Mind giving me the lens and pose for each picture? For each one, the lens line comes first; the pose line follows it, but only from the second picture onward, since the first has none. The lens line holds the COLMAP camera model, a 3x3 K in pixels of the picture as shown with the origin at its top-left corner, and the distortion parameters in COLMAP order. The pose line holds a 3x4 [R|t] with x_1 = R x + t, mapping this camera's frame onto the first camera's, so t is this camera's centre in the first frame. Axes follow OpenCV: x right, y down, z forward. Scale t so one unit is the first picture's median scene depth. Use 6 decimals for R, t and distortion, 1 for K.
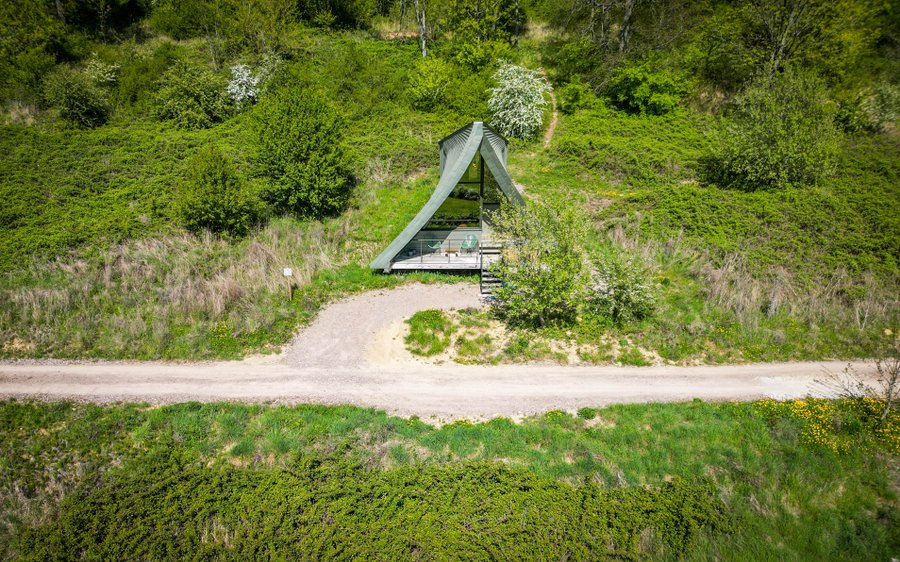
lens RADIAL K [[662.5, 0, 424.5], [0, 662.5, 369.9], [0, 0, 1]] dist [0.094196, -0.097179]
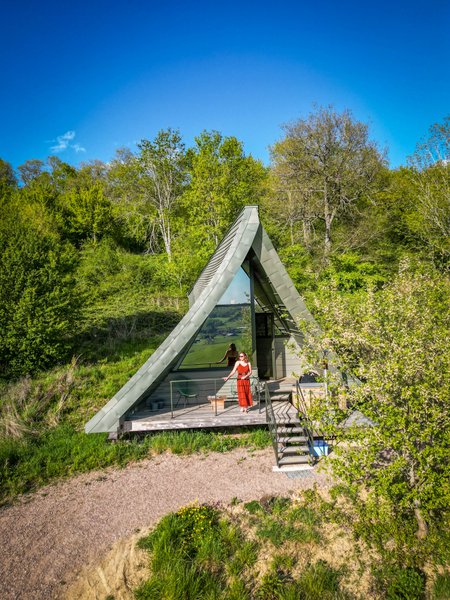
lens RADIAL K [[441.7, 0, 225.0], [0, 441.7, 300.0], [0, 0, 1]] dist [0.033510, -0.005155]
pose [[0.992003, -0.019128, 0.124753, -0.005559], [0.072753, 0.894363, -0.441385, -0.077011], [-0.103132, 0.446932, 0.888603, 0.596631]]
